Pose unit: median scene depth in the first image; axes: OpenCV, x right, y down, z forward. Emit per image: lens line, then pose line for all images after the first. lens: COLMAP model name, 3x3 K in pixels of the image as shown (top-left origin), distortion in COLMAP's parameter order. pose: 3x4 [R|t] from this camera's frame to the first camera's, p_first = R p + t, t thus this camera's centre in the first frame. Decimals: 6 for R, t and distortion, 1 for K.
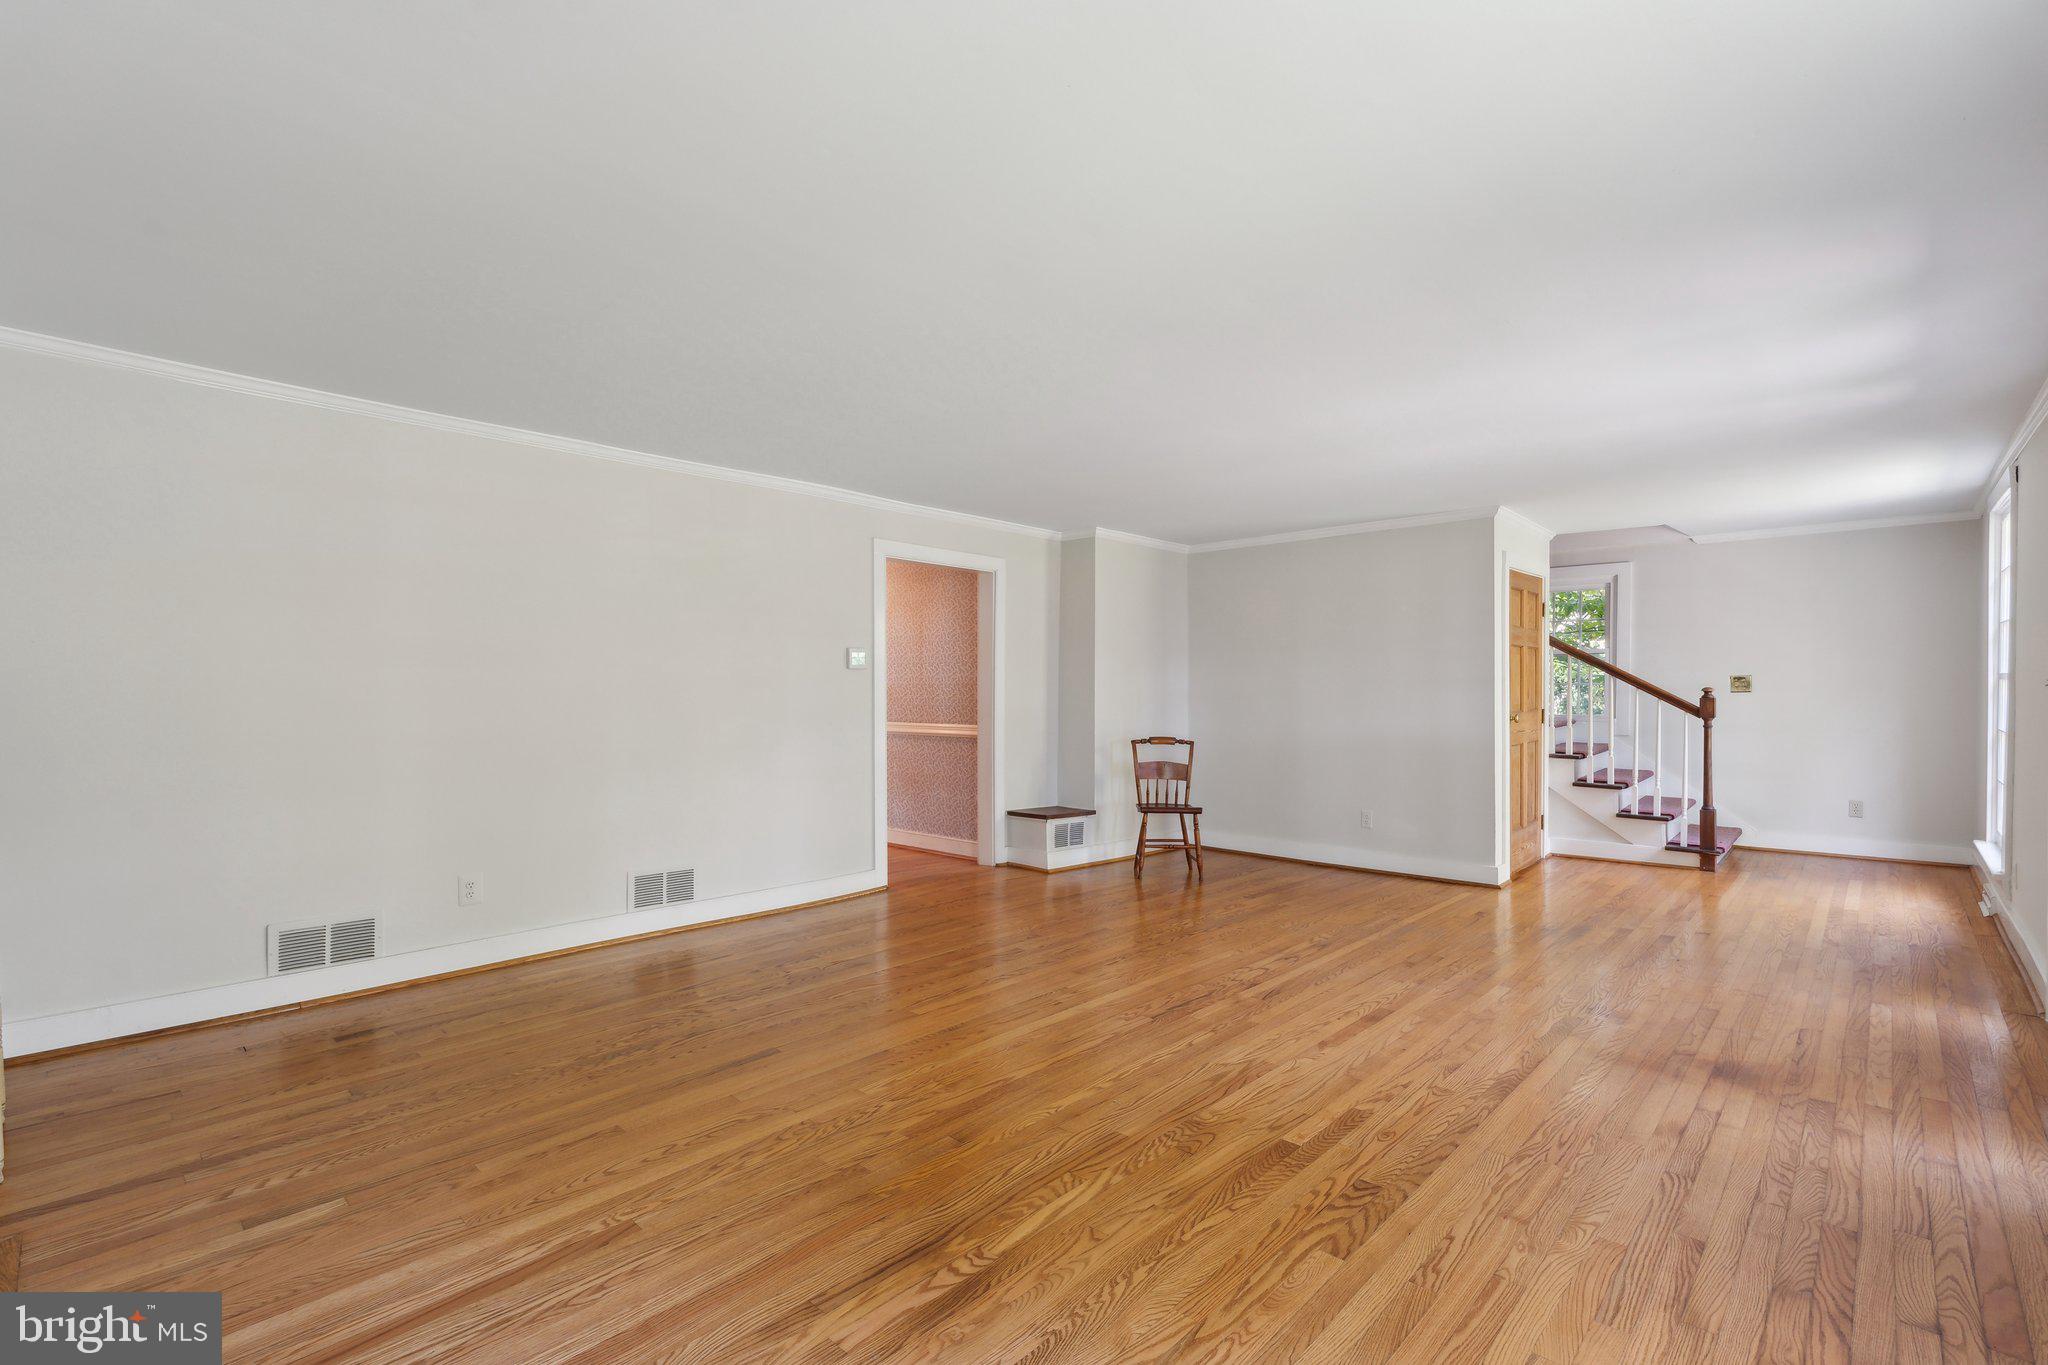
lens RADIAL K [[929.7, 0, 1016.4], [0, 929.7, 689.0], [0, 0, 1]] dist [-0.001717, -0.000412]
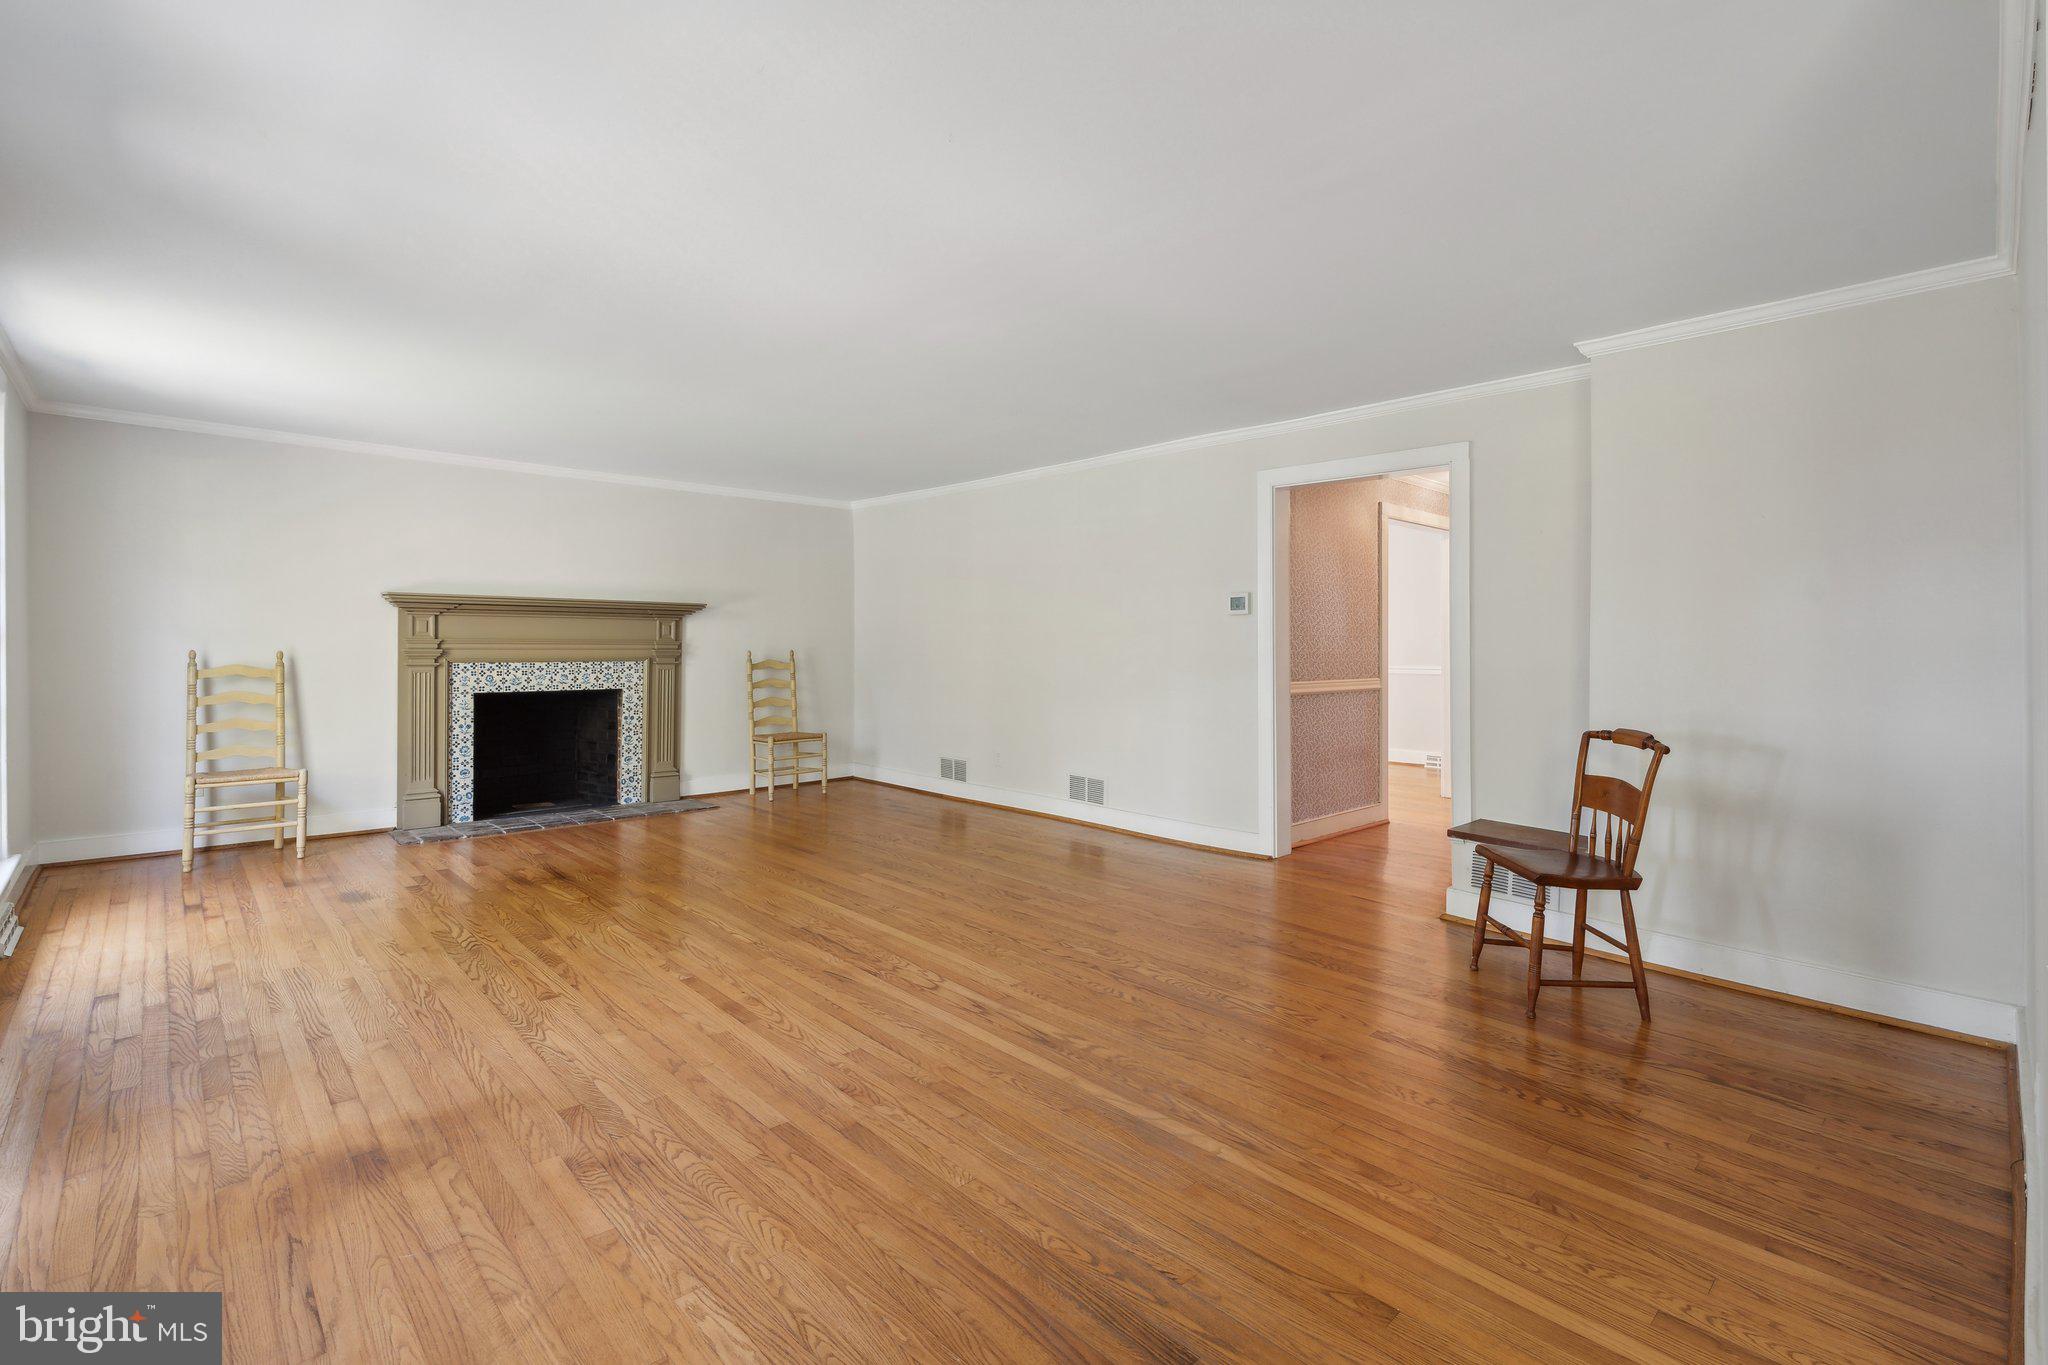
lens RADIAL K [[923.3, 0, 1021.5], [0, 923.3, 644.1], [0, 0, 1]] dist [-0.001182, -0.000181]
pose [[-0.062250, 0.004098, -0.998052, 1.093662], [0.003661, 0.999986, 0.003877, 0.005053], [0.998054, -0.003412, -0.062264, 1.172664]]
